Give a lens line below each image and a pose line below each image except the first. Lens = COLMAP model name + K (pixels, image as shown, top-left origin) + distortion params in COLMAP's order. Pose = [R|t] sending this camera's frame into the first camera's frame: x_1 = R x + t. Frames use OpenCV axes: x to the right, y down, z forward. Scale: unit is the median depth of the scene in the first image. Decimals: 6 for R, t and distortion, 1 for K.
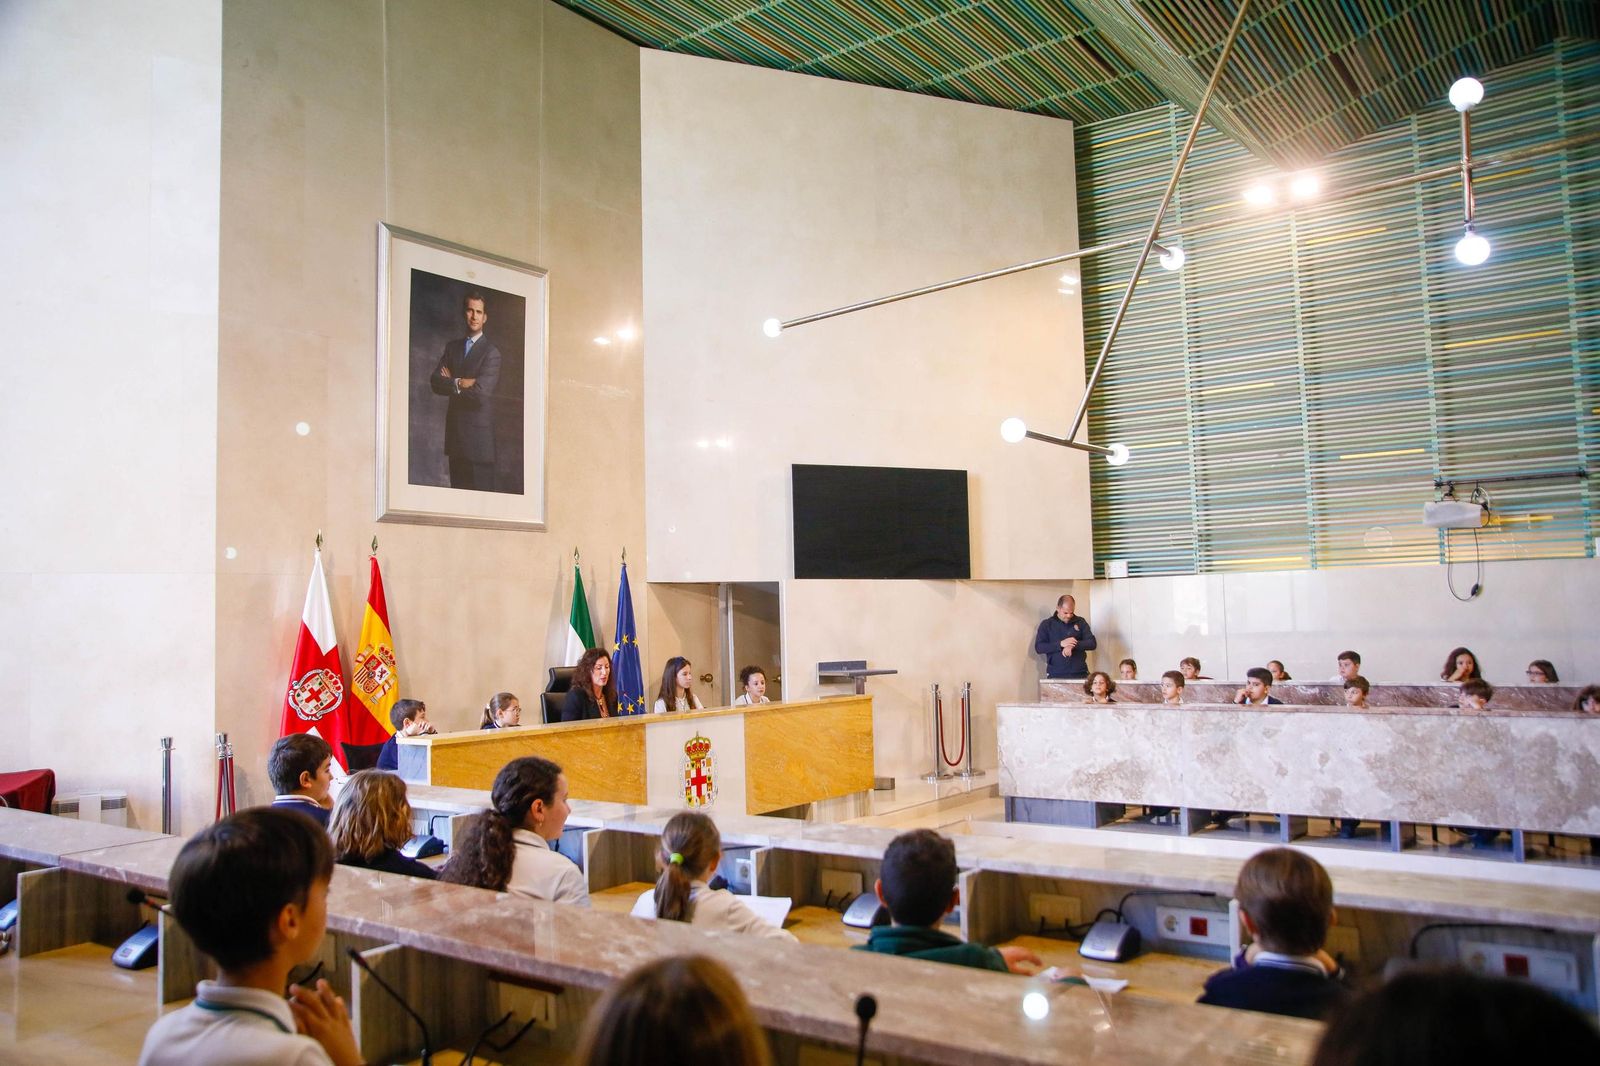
lens RADIAL K [[1221.7, 0, 782.0], [0, 1221.7, 538.2], [0, 0, 1]] dist [-0.062464, 0.087850]
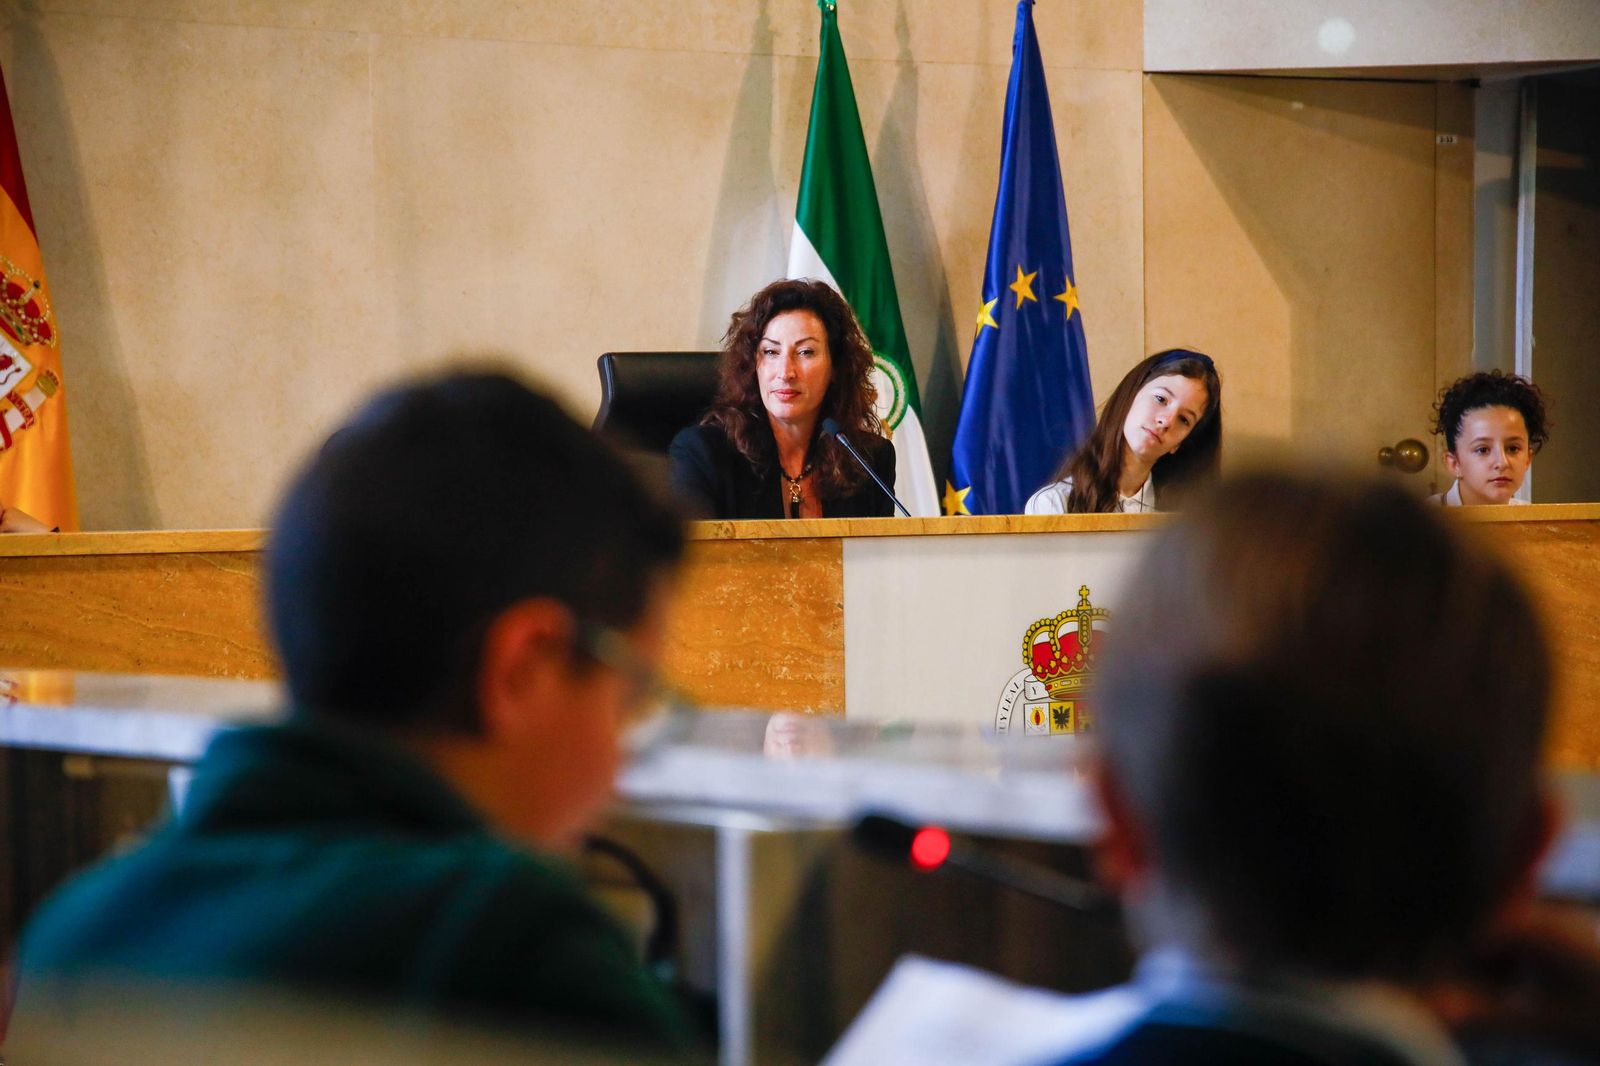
lens RADIAL K [[4541.9, 0, 794.1], [0, 4541.9, 535.0], [0, 0, 1]] dist [0.674202, 0.748284]
pose [[0.947853, 0.016504, -0.318280, 0.149618], [0.013956, 0.995551, 0.093183, 0.049929], [0.318402, -0.092765, 0.943406, 0.077176]]
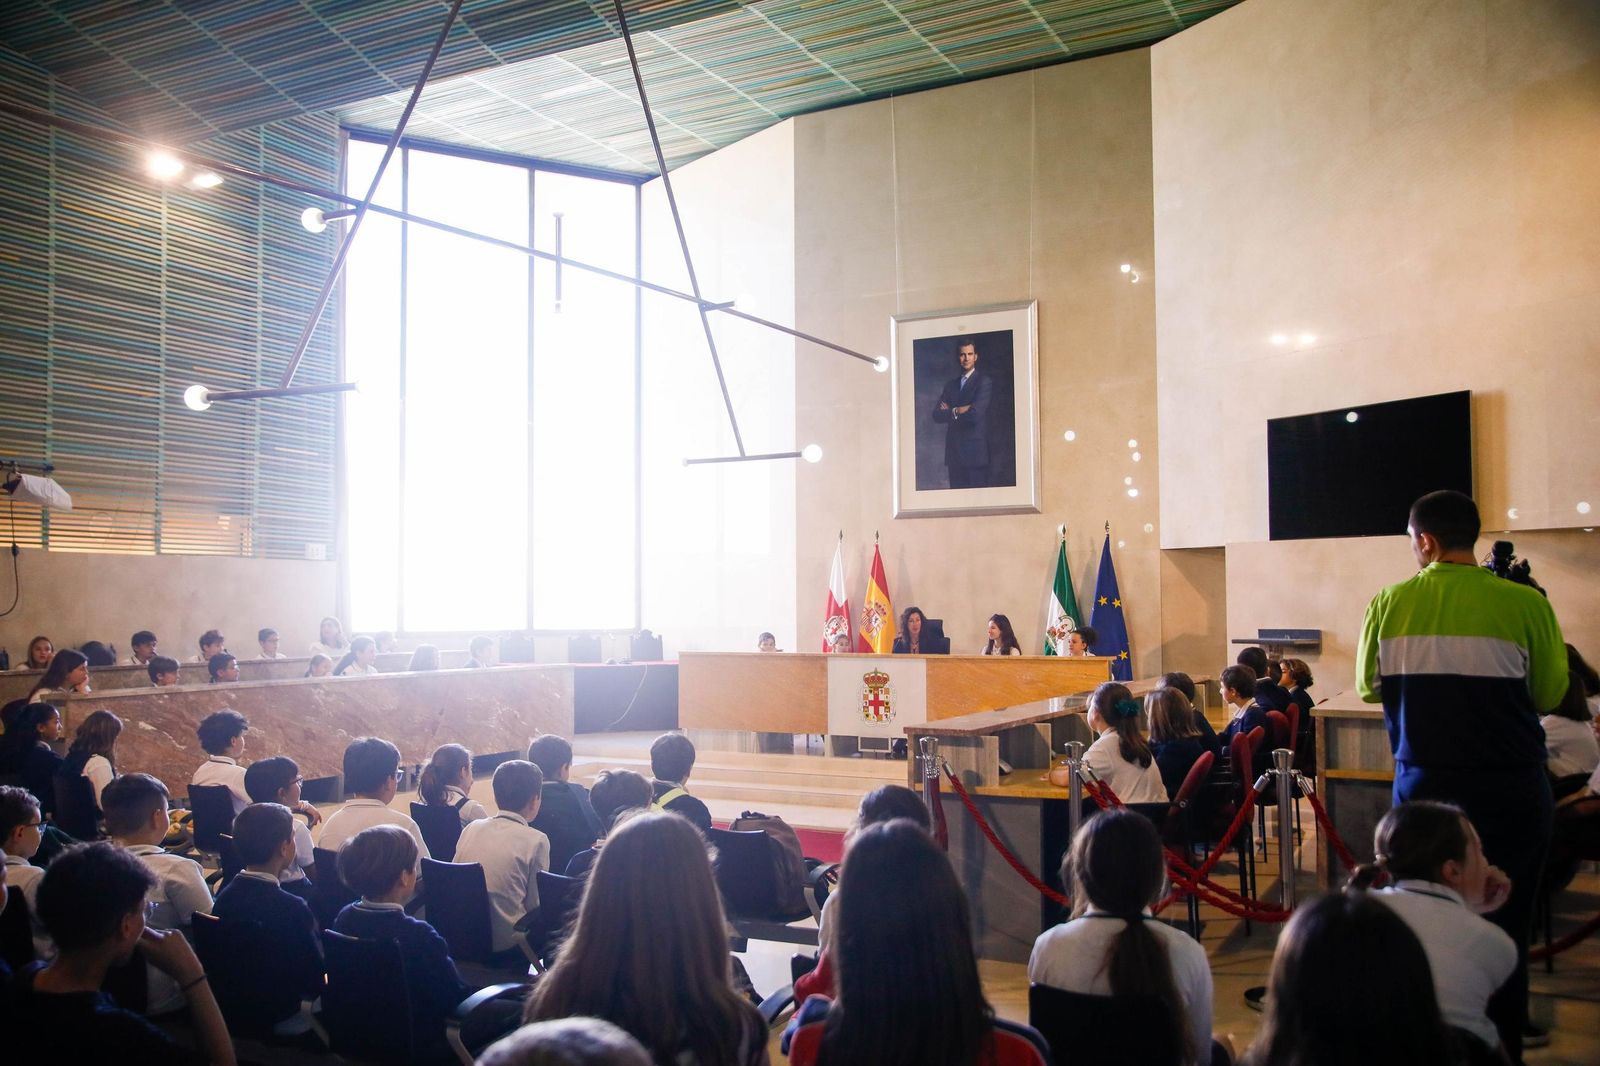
lens RADIAL K [[1339.1, 0, 783.7], [0, 1339.1, 555.5], [0, 0, 1]] dist [-0.077624, 0.130987]
pose [[0.149858, -0.017257, -0.988557, 1.197153], [0.073413, 0.997282, -0.006280, 0.029169], [0.985978, -0.071632, 0.150718, 0.578537]]
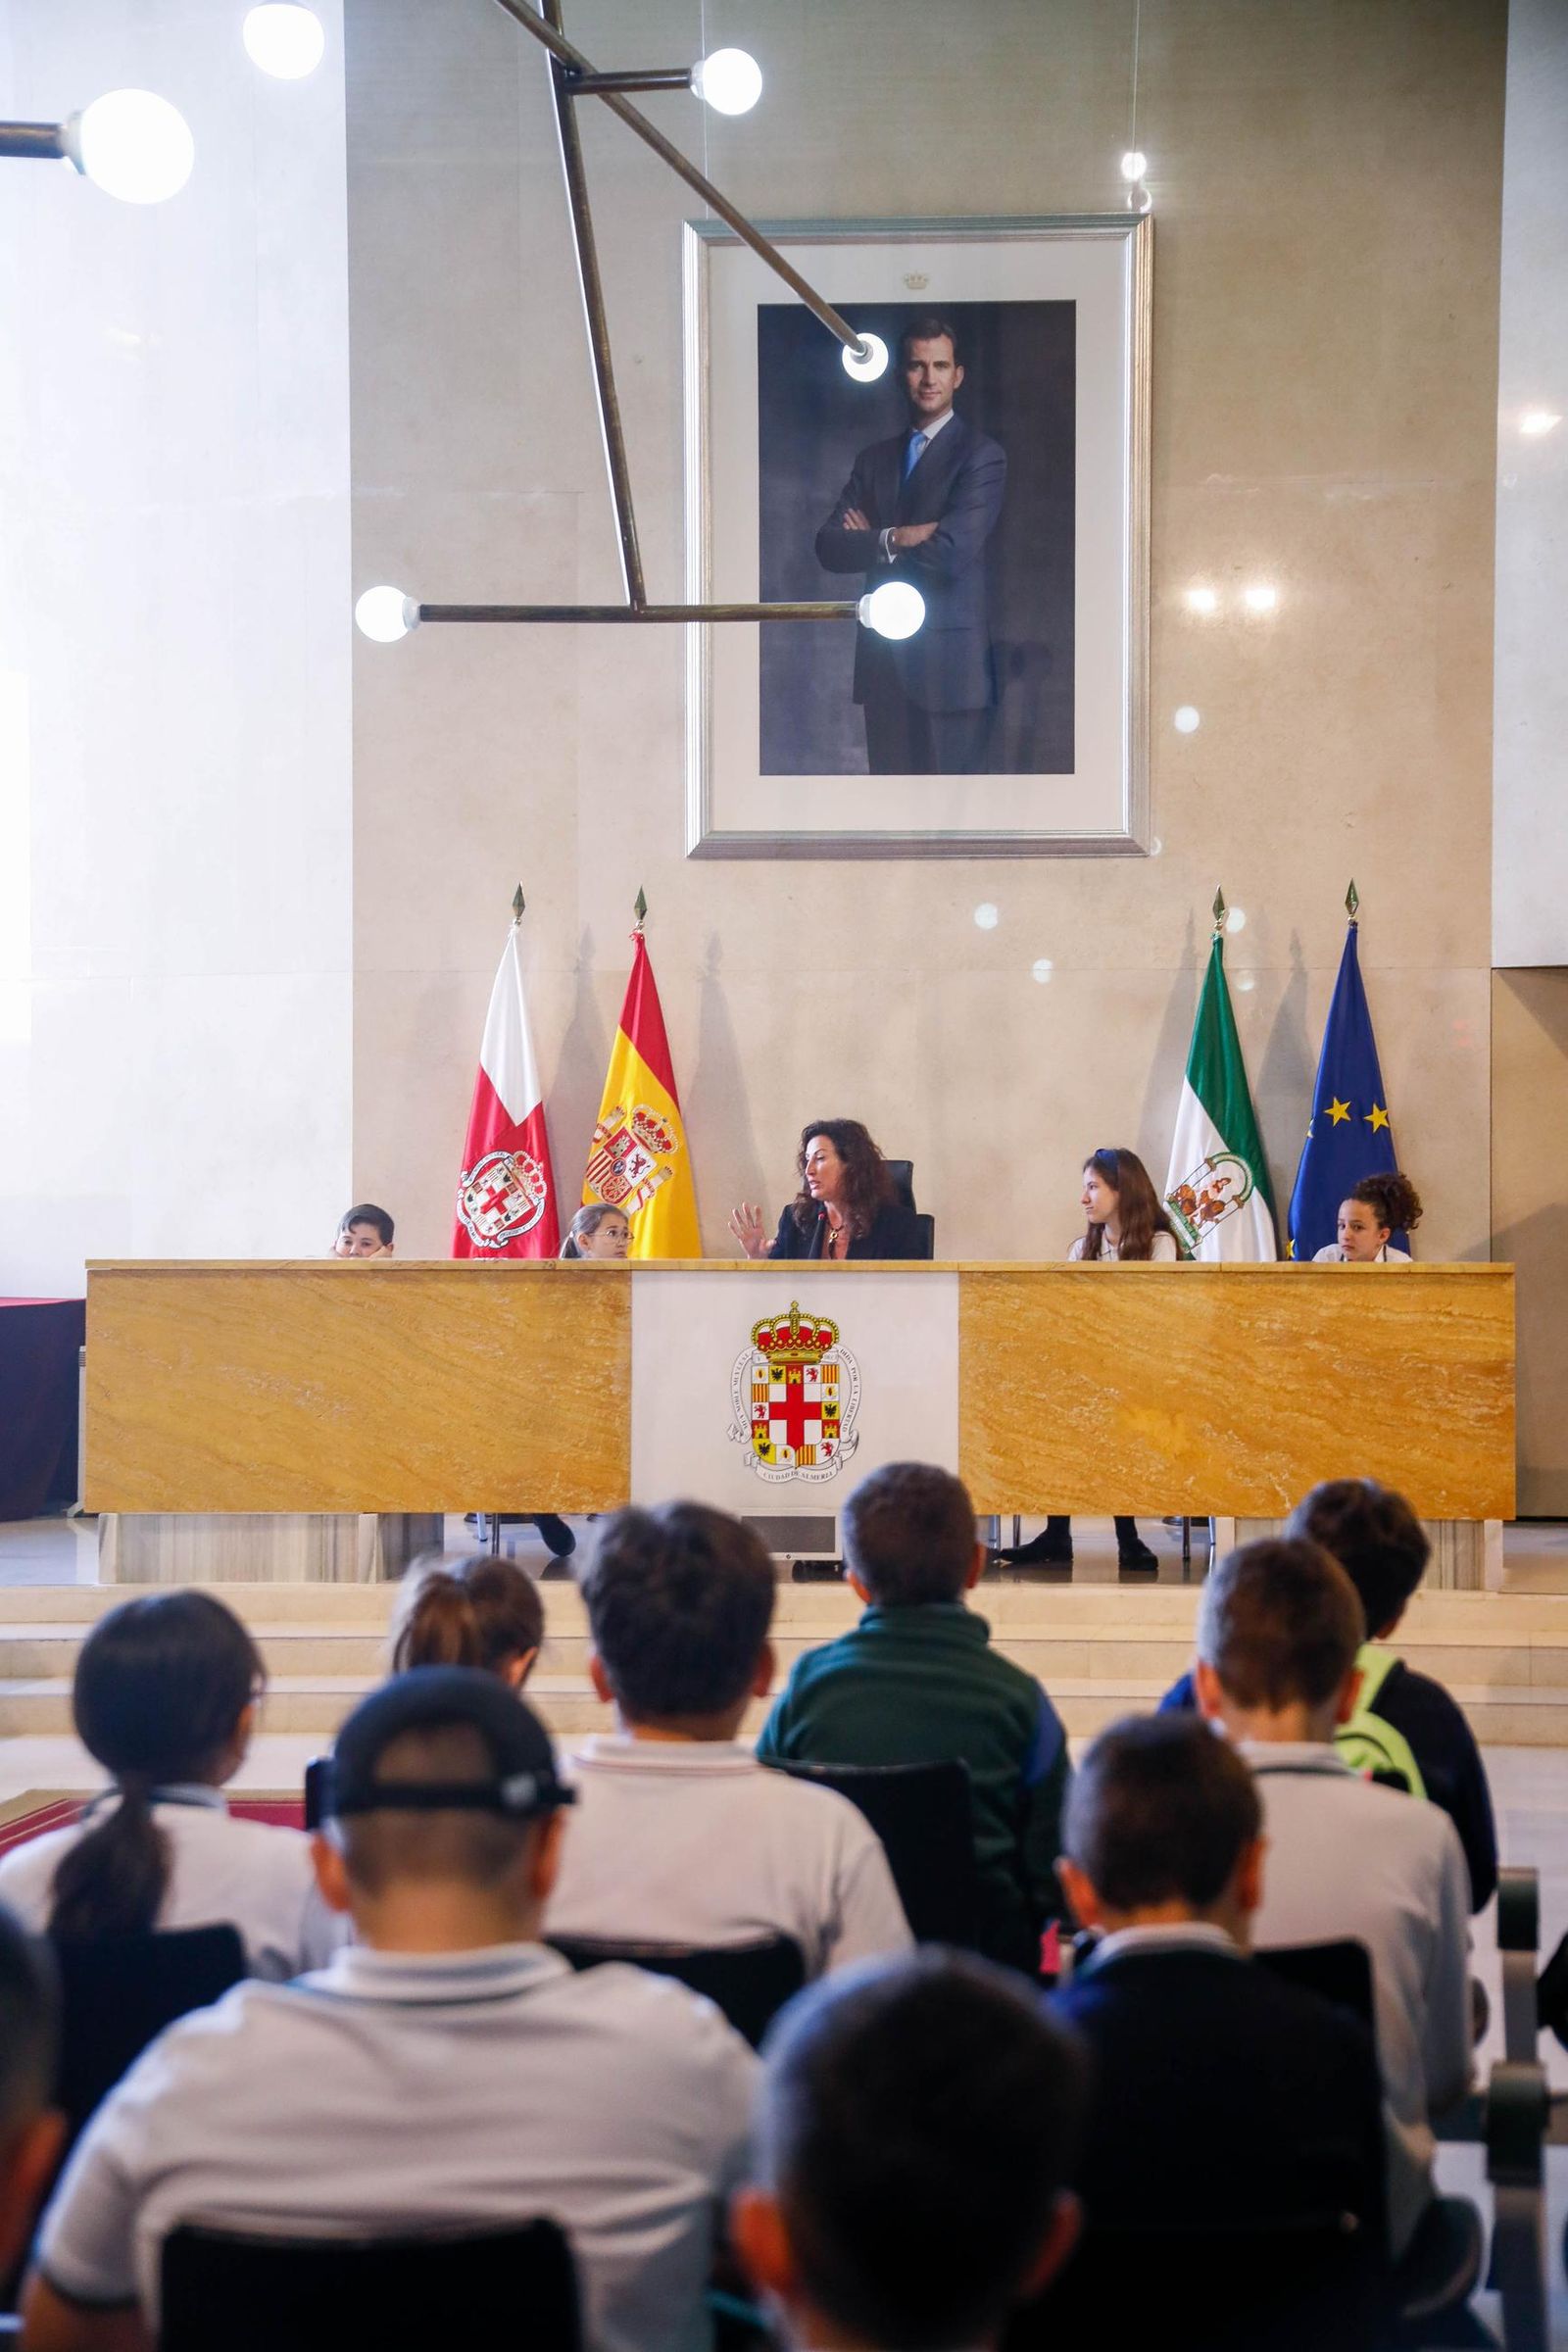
lens RADIAL K [[3754.2, 0, 1169.2], [0, 3754.2, 1164.2], [0, 0, 1]] dist [0.254359, -0.016554]
pose [[0.527980, 0.021499, -0.848984, 1.004494], [0.048842, 0.997256, 0.055628, 0.031837], [0.847851, -0.070837, 0.525482, 0.333790]]
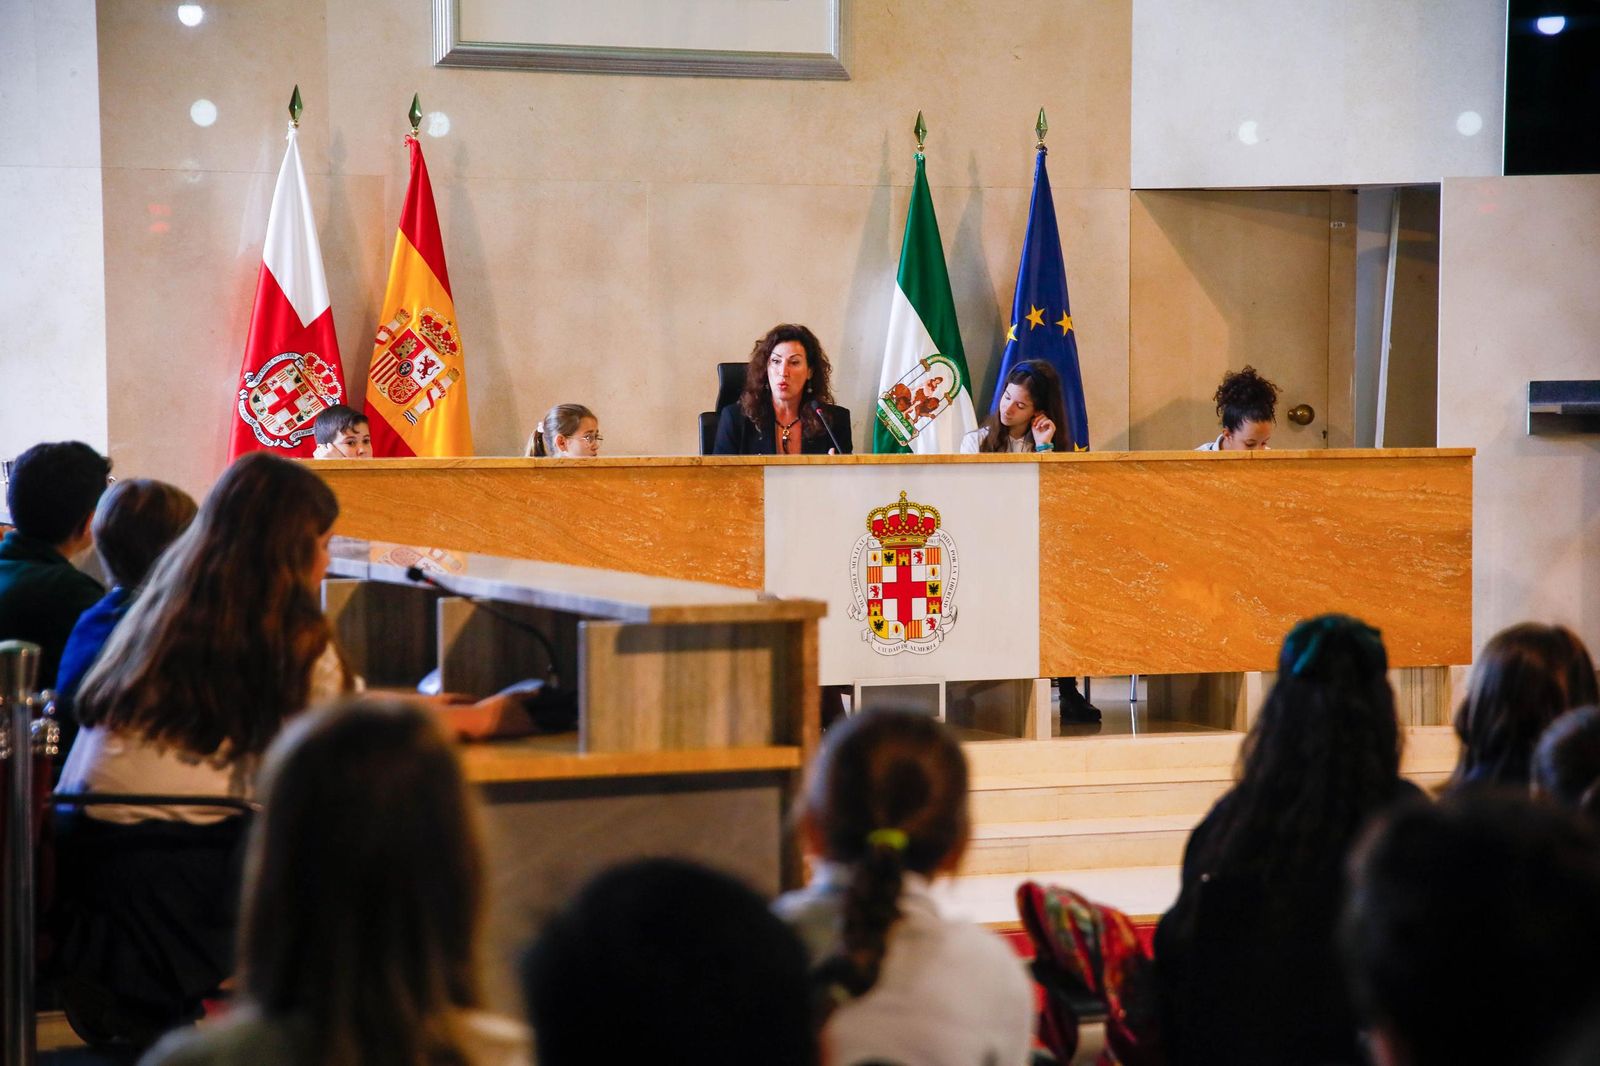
lens RADIAL K [[3868.1, 0, 800.0], [0, 3868.1, 533.0], [0, 0, 1]] dist [0.523121, 0.385439]
pose [[0.860712, 0.043050, -0.507269, 0.590010], [0.019244, 0.992955, 0.116920, -0.008021], [0.508728, -0.110396, 0.853820, -0.309379]]
